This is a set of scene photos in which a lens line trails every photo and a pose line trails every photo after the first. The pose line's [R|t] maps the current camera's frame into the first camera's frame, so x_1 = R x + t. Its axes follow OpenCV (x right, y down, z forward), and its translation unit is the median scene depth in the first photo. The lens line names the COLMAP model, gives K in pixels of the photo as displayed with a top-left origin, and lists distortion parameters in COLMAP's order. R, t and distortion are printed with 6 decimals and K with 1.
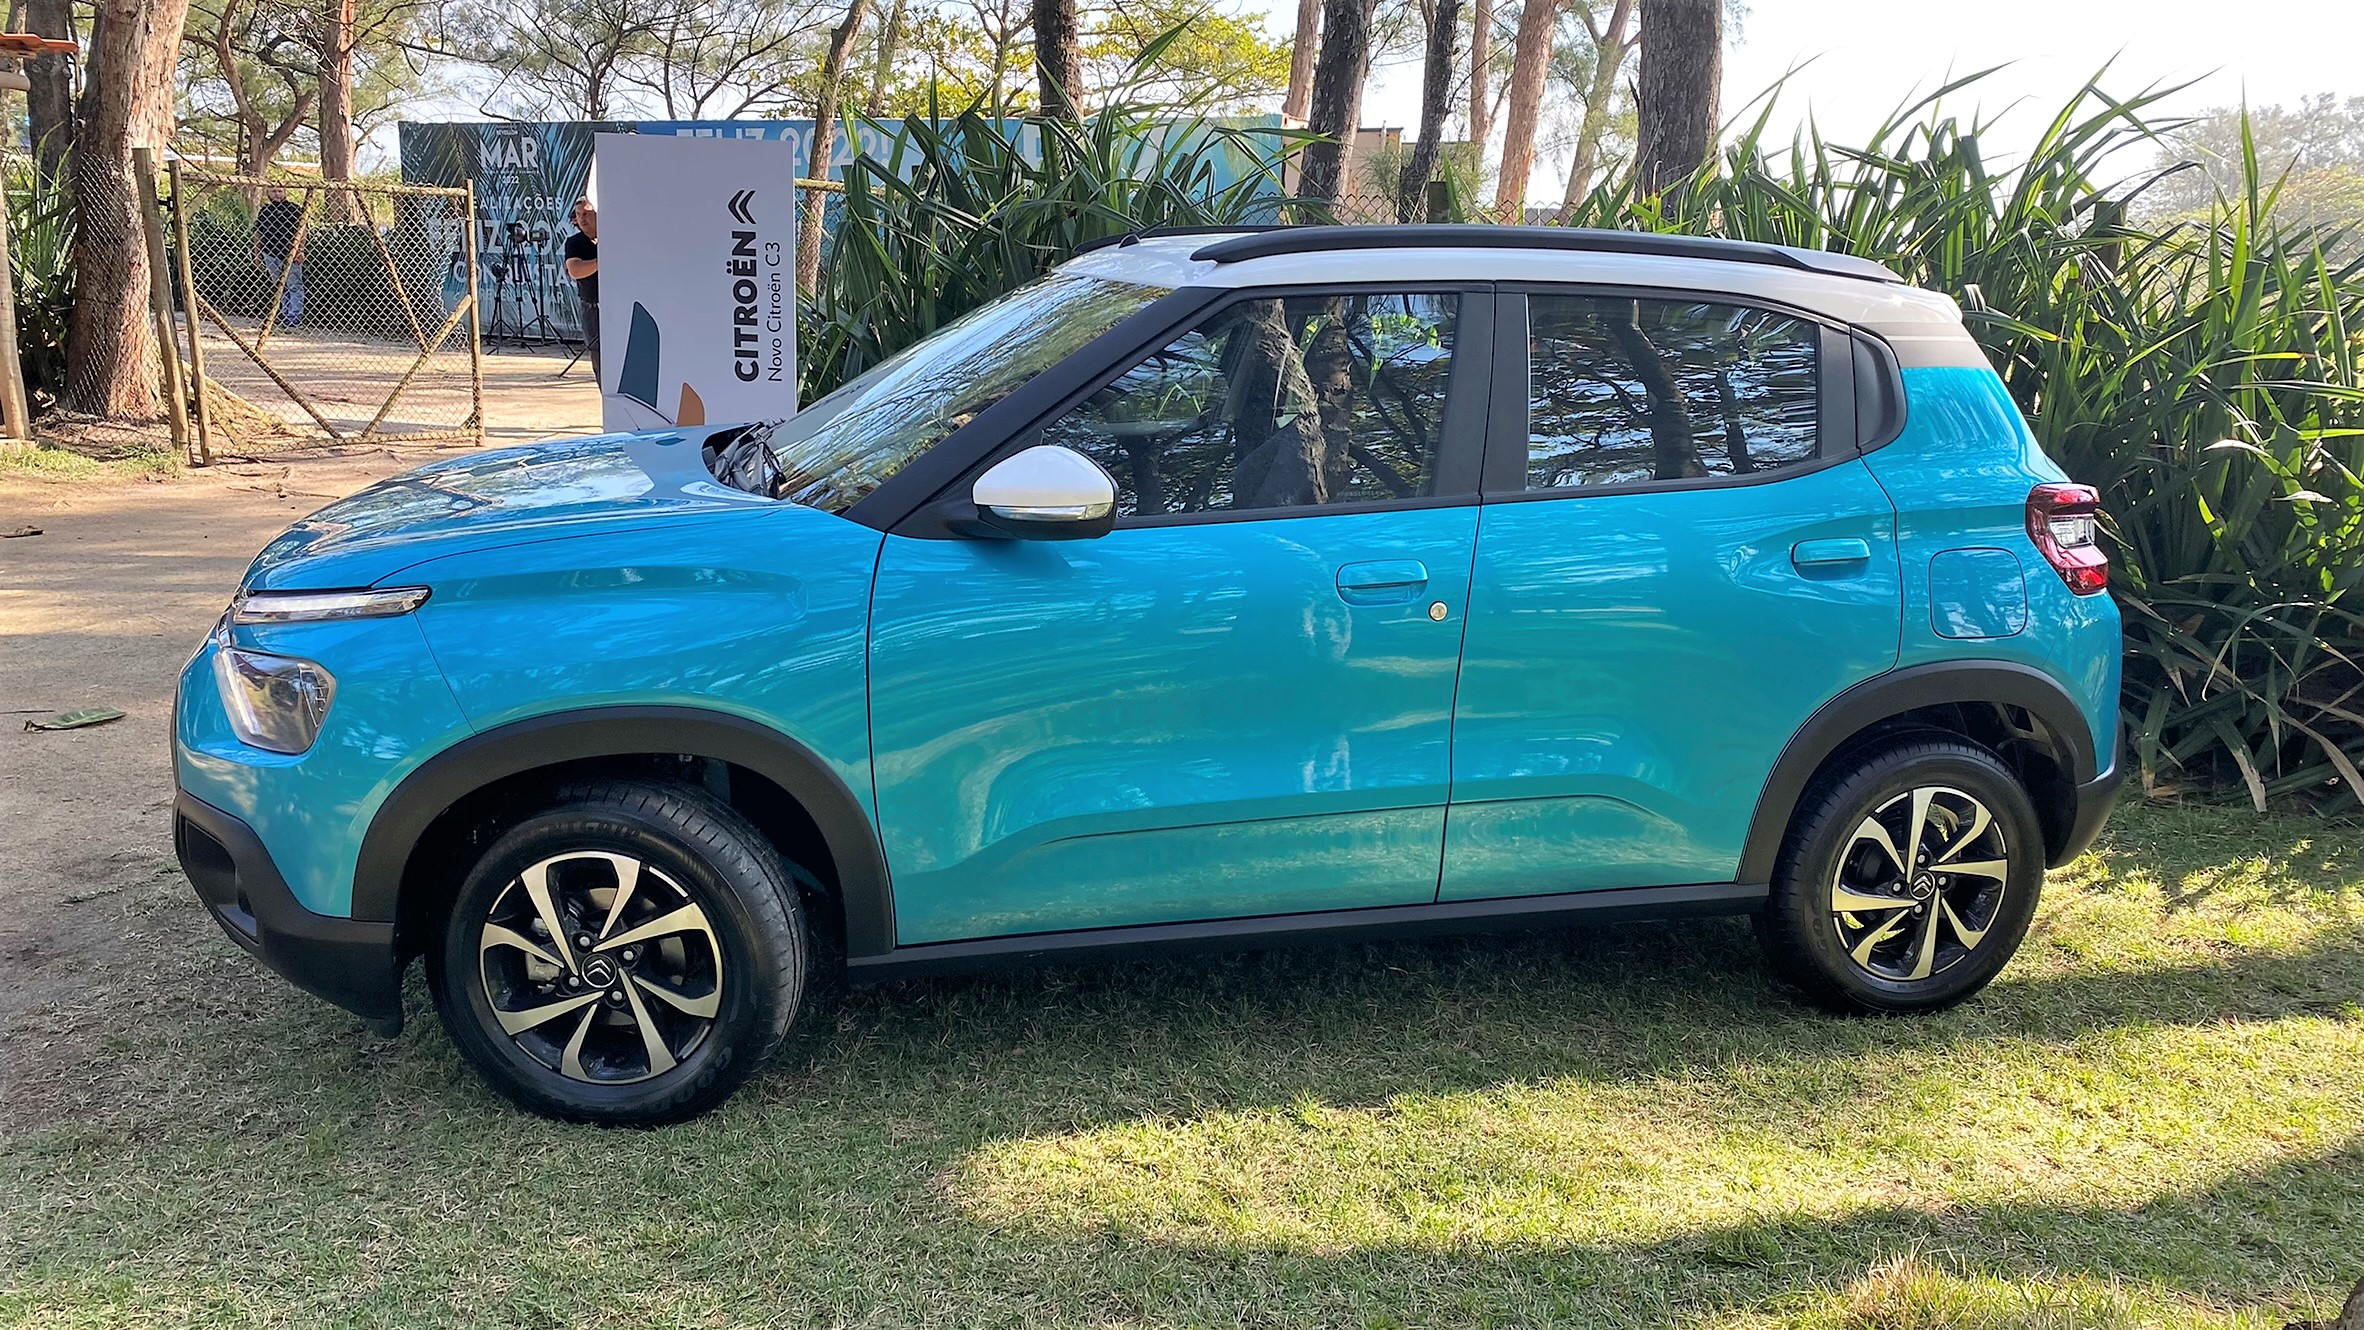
lens RADIAL K [[1792.6, 0, 1171.9], [0, 1792.6, 664.7], [0, 0, 1]] dist [0.064456, -0.090115]
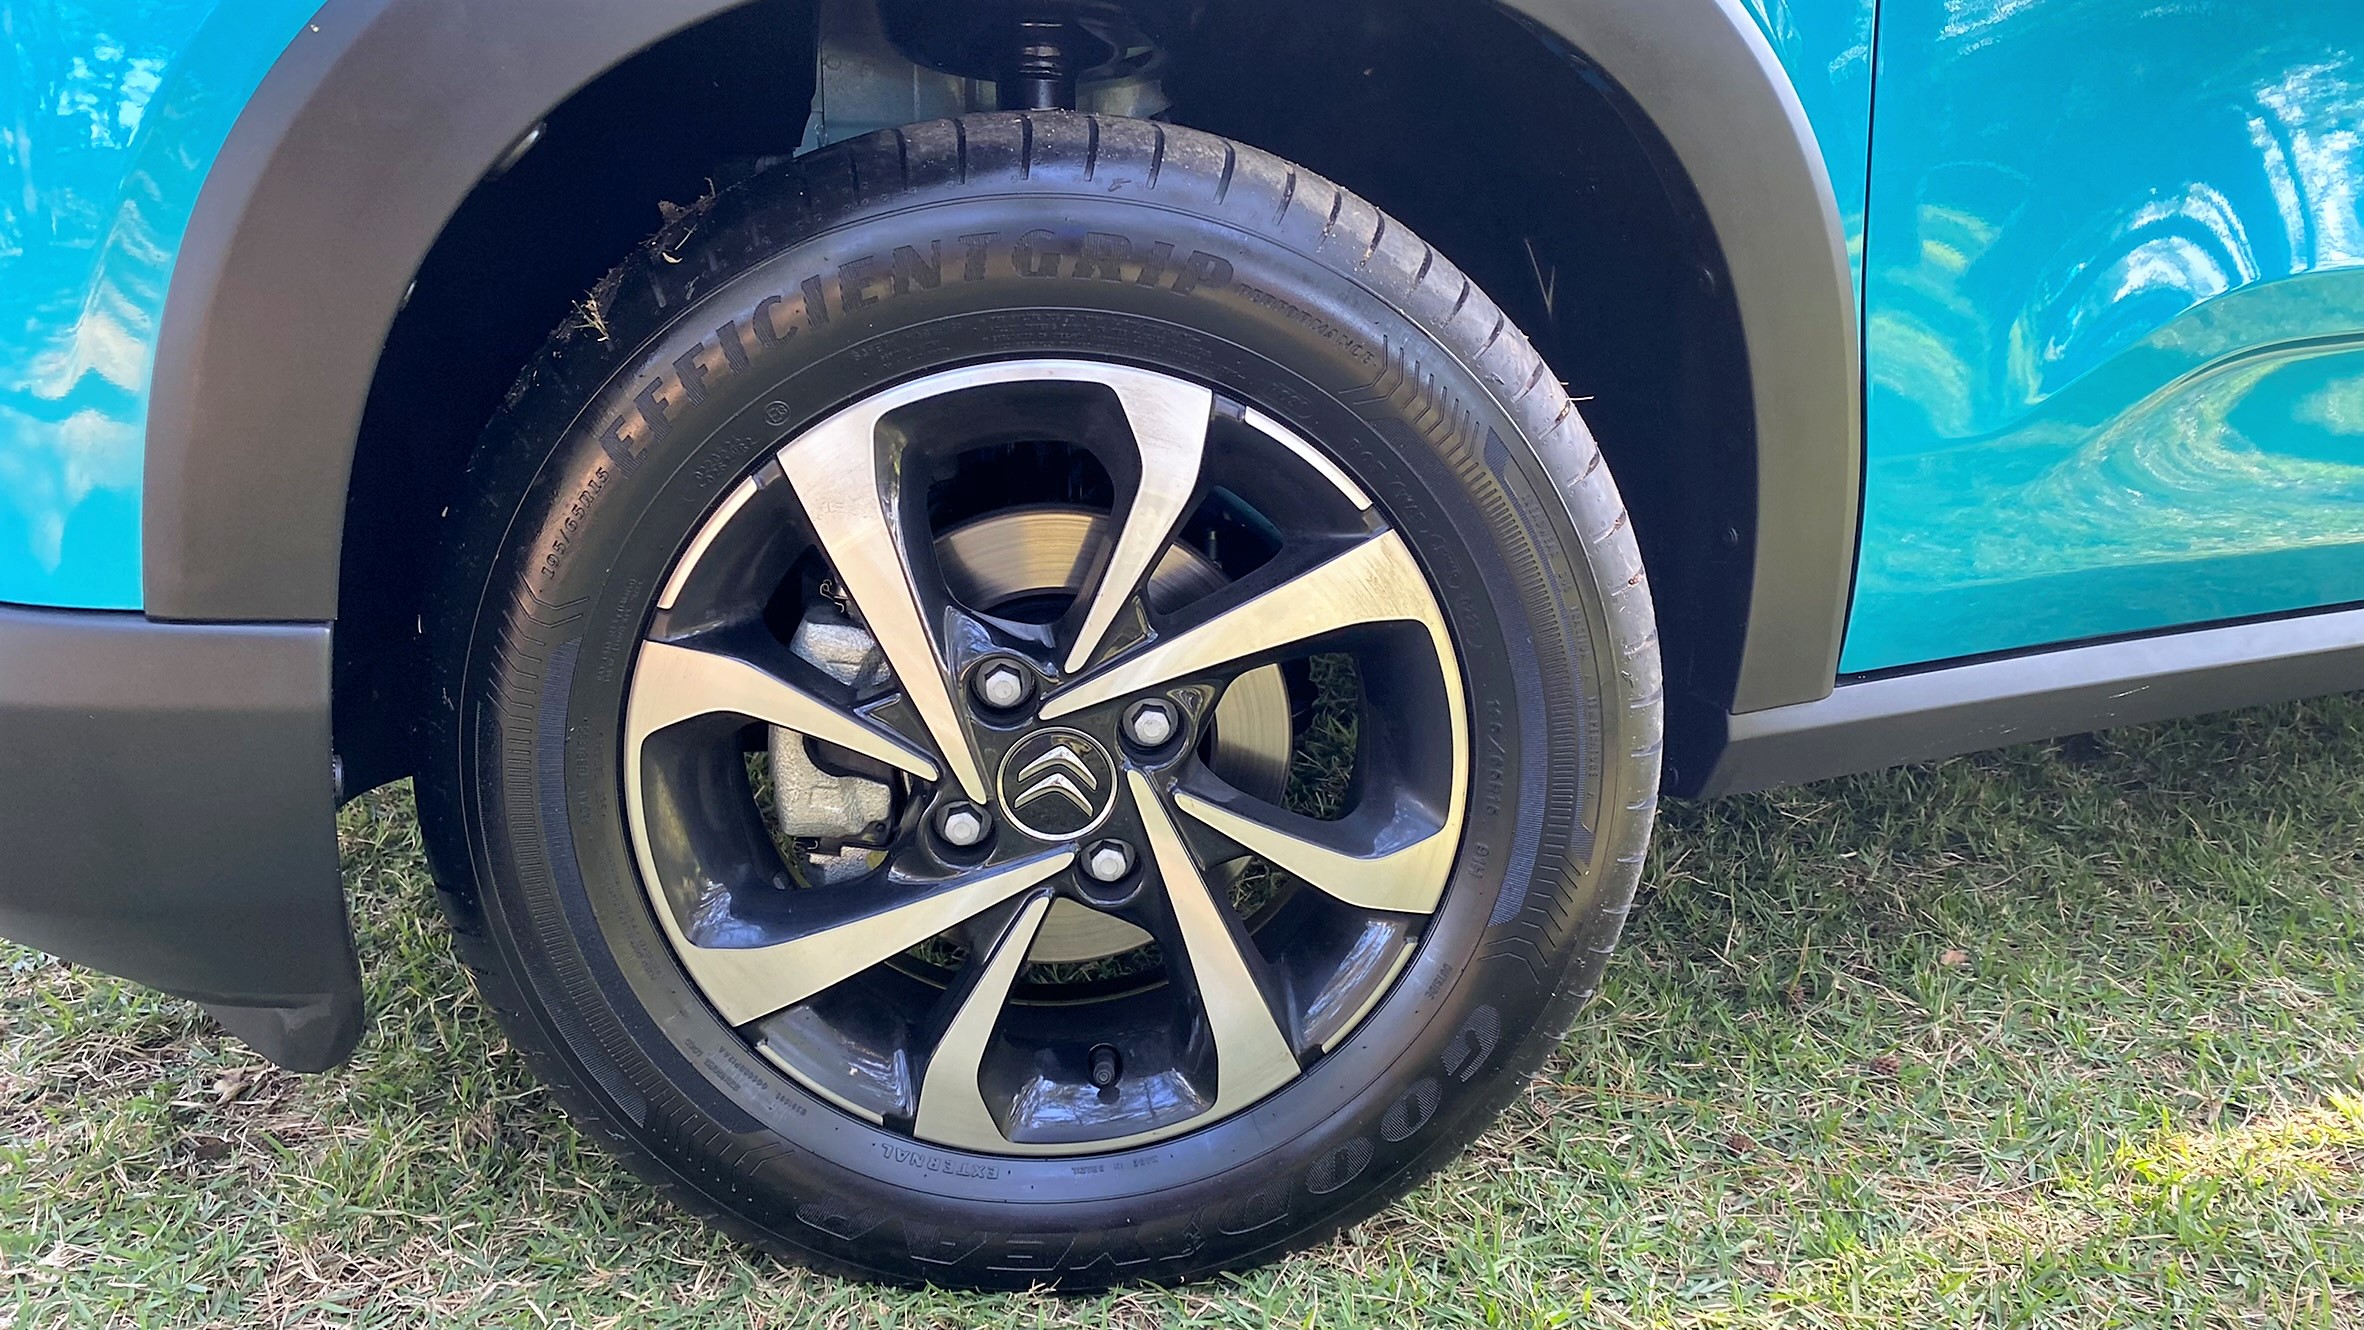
lens RADIAL K [[1792.6, 0, 1197.4], [0, 1792.6, 660.6], [0, 0, 1]] dist [0.064456, -0.090115]
pose [[0.987379, -0.055522, 0.148324, -0.336897], [0.046625, 0.996936, 0.062802, 0.132259], [-0.151356, -0.055093, 0.986943, 0.709461]]
